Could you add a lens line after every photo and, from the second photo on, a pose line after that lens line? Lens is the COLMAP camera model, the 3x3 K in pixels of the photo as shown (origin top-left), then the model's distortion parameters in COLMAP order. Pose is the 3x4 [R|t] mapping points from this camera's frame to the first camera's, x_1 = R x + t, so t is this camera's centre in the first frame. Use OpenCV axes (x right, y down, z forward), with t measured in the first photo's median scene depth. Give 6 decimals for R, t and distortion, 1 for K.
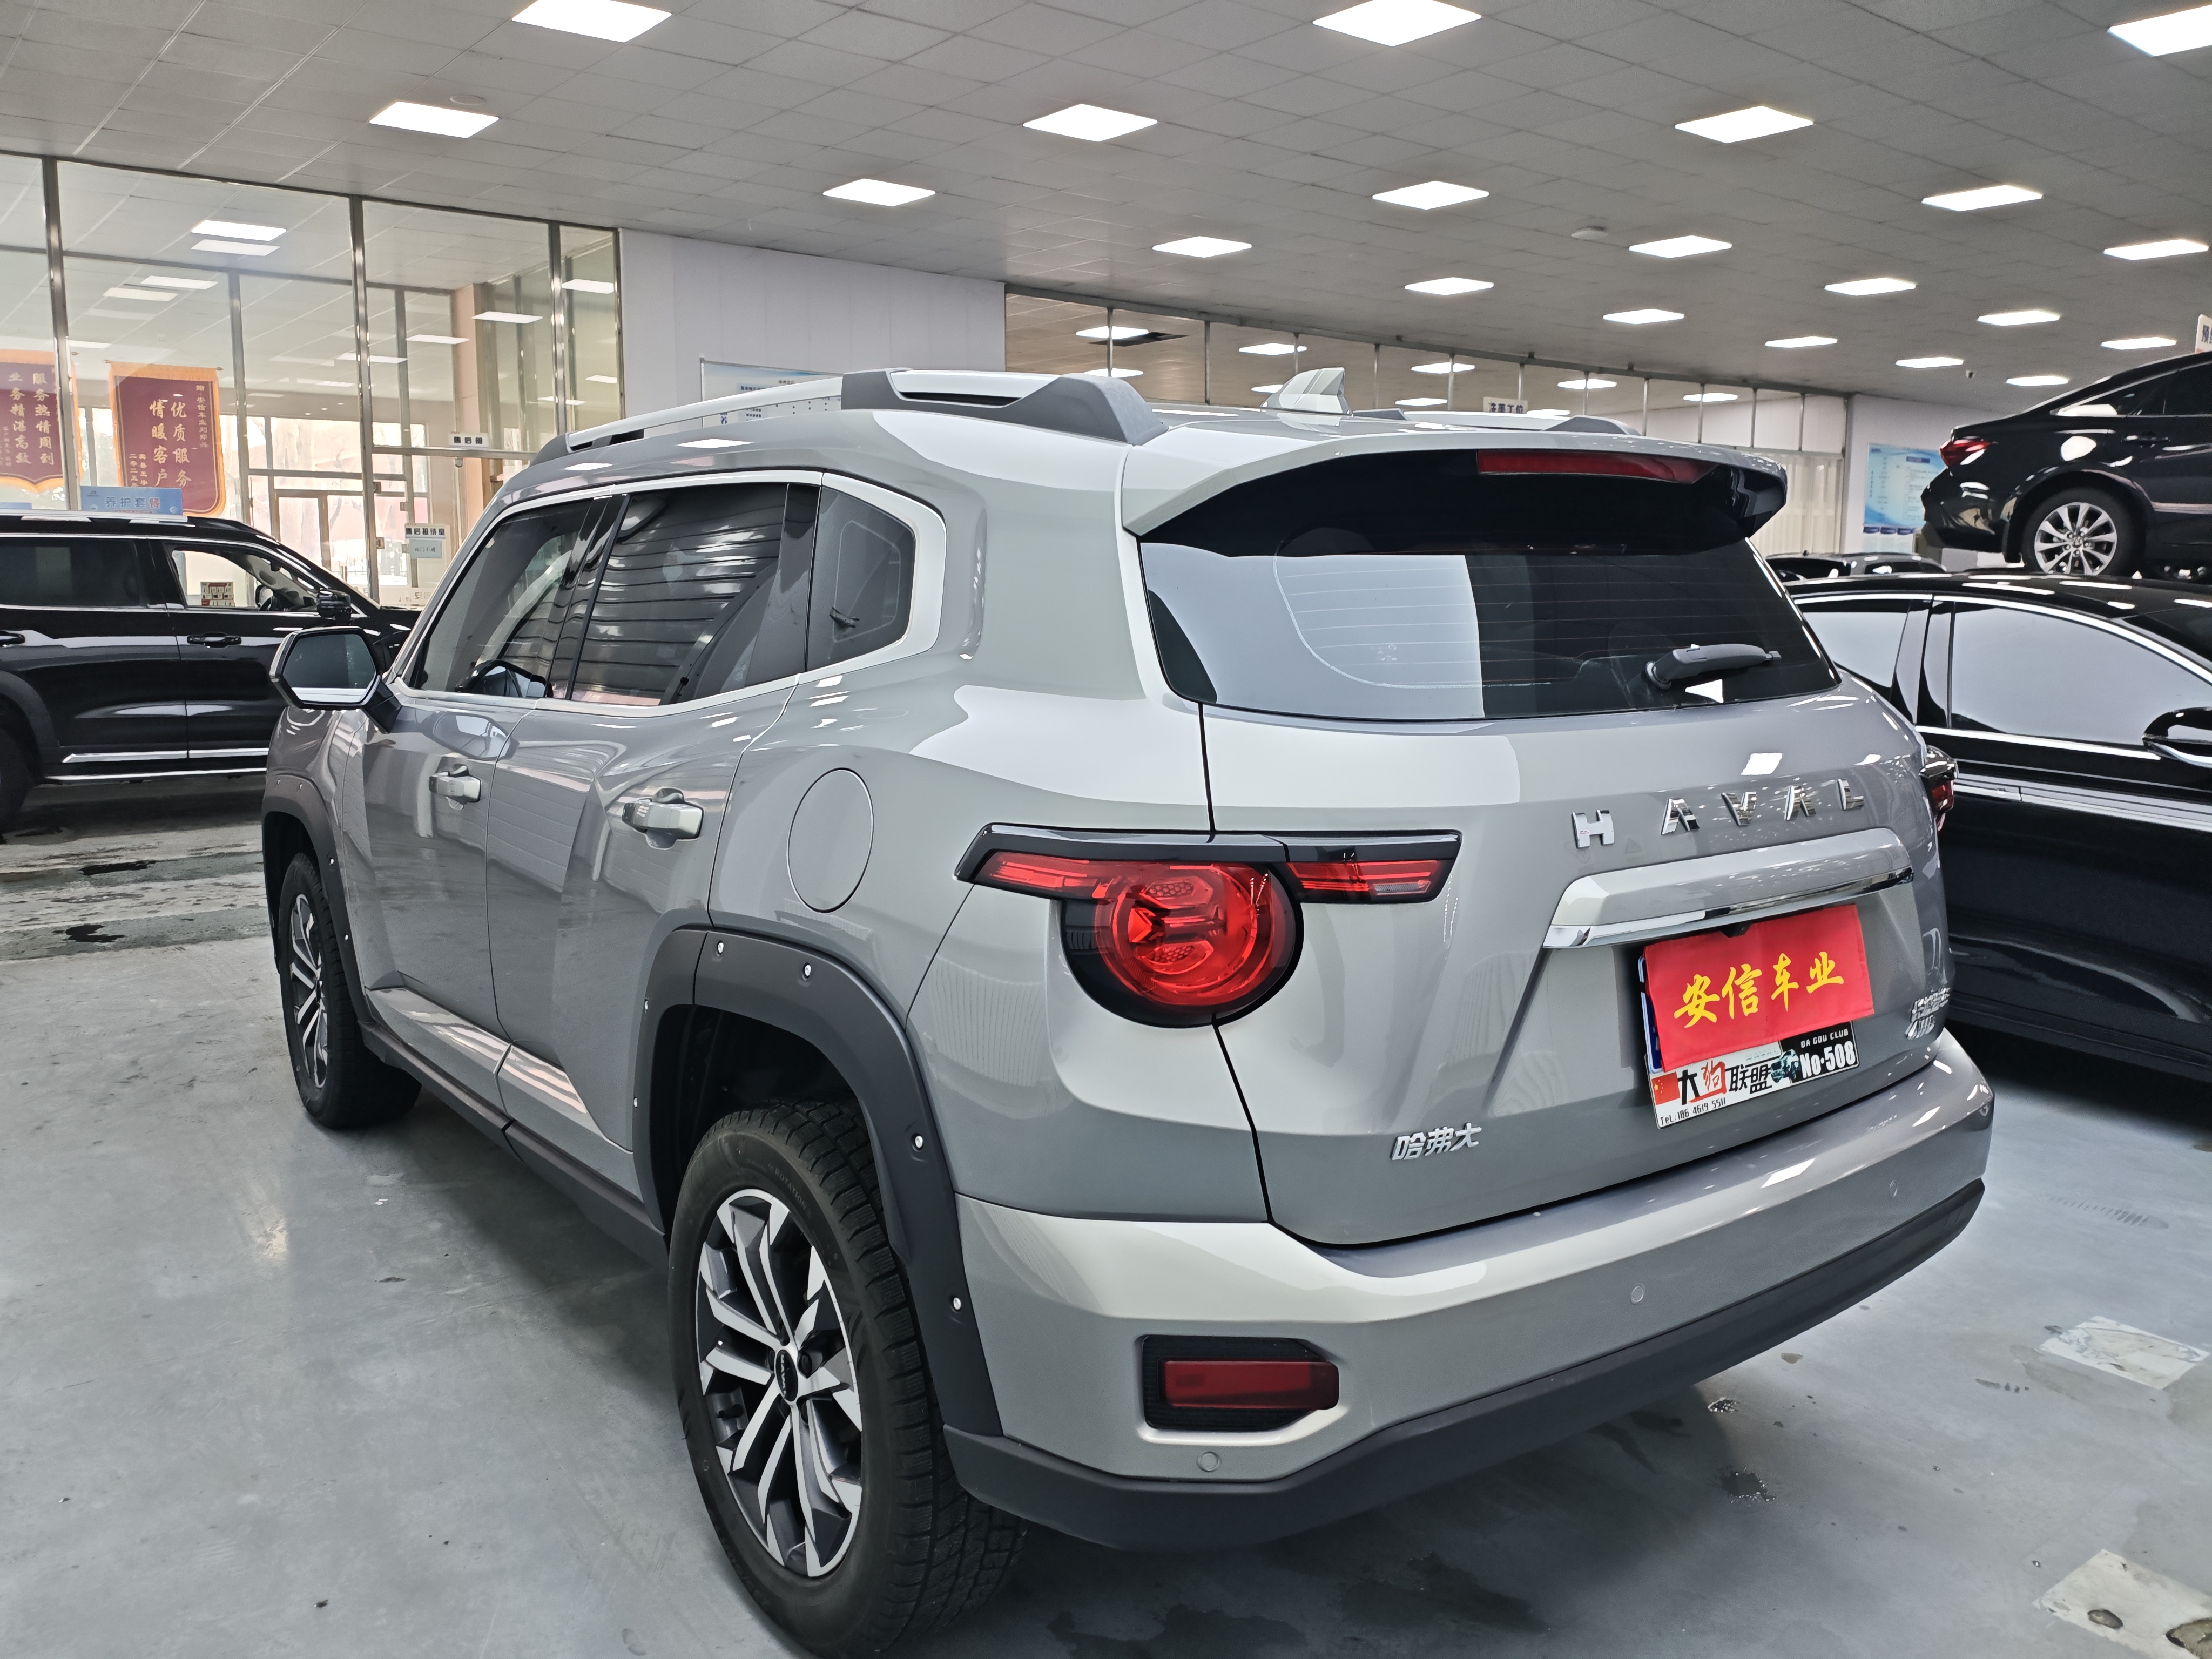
lens RADIAL K [[1679.5, 0, 1138.0], [0, 1679.5, 804.9], [0, 0, 1]] dist [-0.006172, -0.005451]
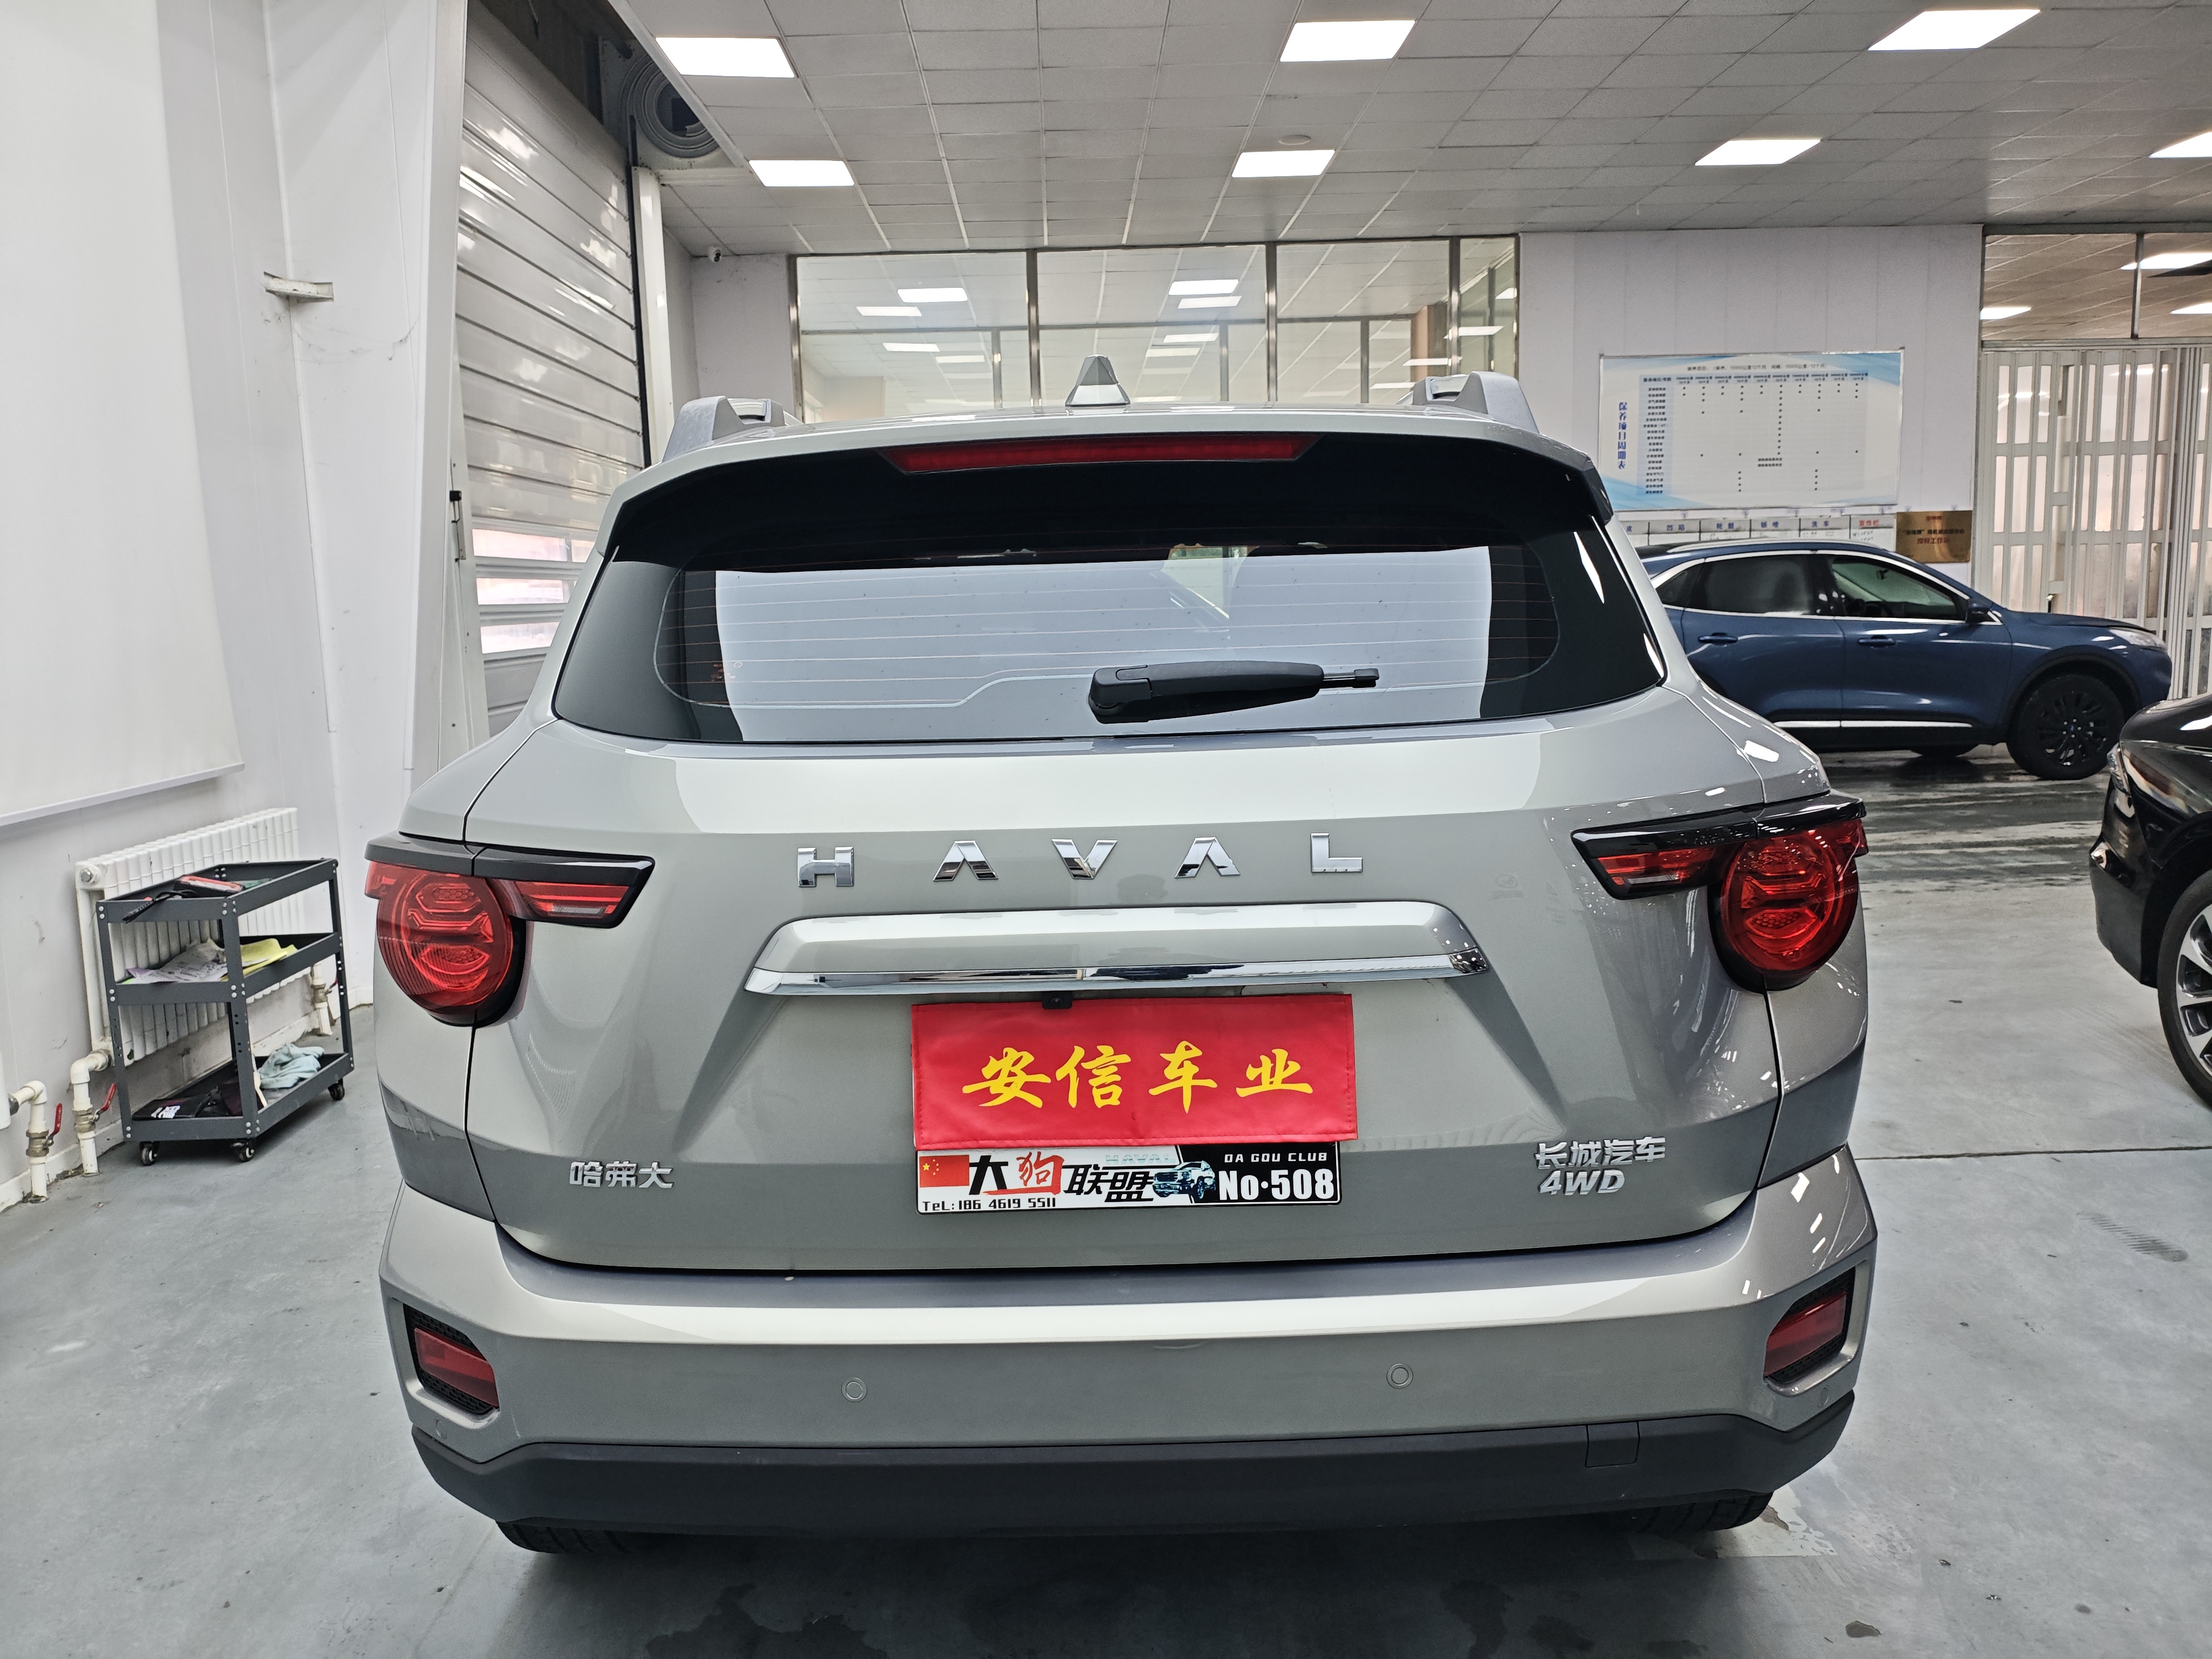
lens RADIAL K [[1665.1, 0, 1111.0], [0, 1665.1, 837.3], [0, 0, 1]] dist [0.066451, -0.102376]
pose [[0.797164, 0.061101, -0.600663, 0.815843], [-0.049938, 0.998130, 0.035259, -0.036166], [0.601694, 0.001889, 0.798725, 0.323714]]
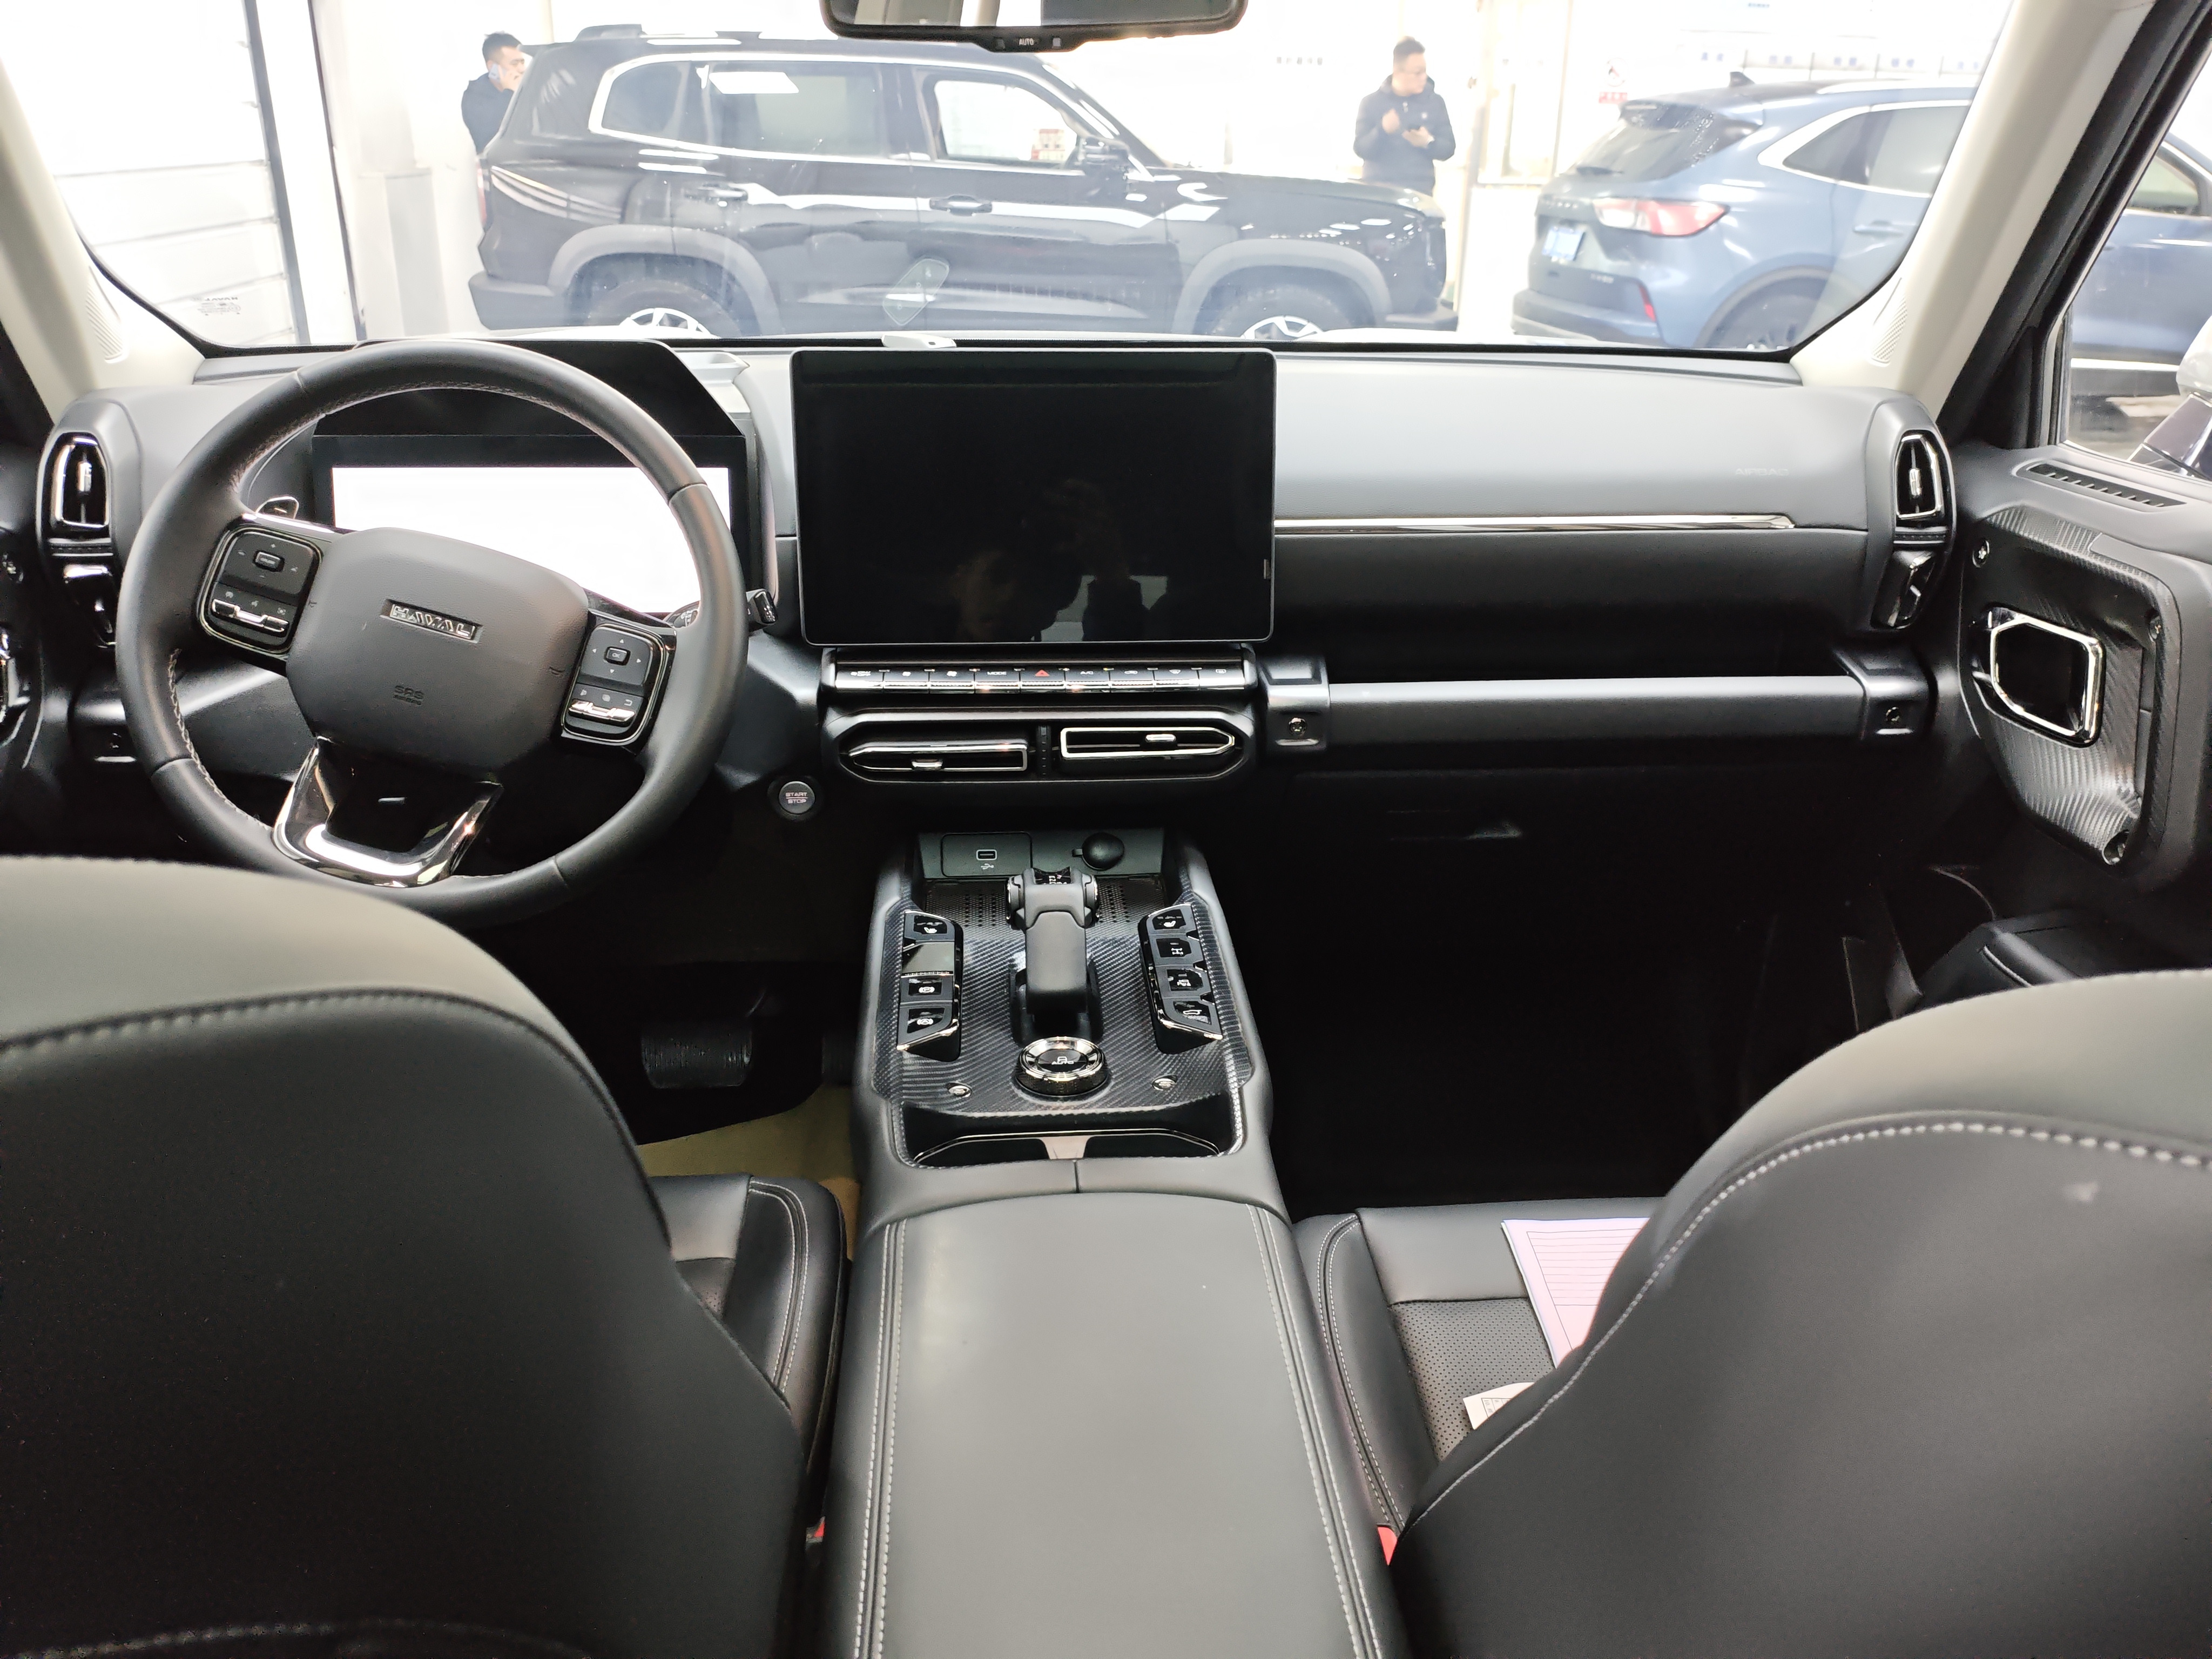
lens RADIAL K [[1640.0, 0, 1135.8], [0, 1640.0, 842.5], [0, 0, 1]] dist [0.073204, -0.114296]
pose [[0.843186, 0.223973, -0.488747, -0.210816], [-0.086437, 0.953740, 0.287940, -0.205258], [0.530628, -0.200541, 0.823539, 1.621084]]
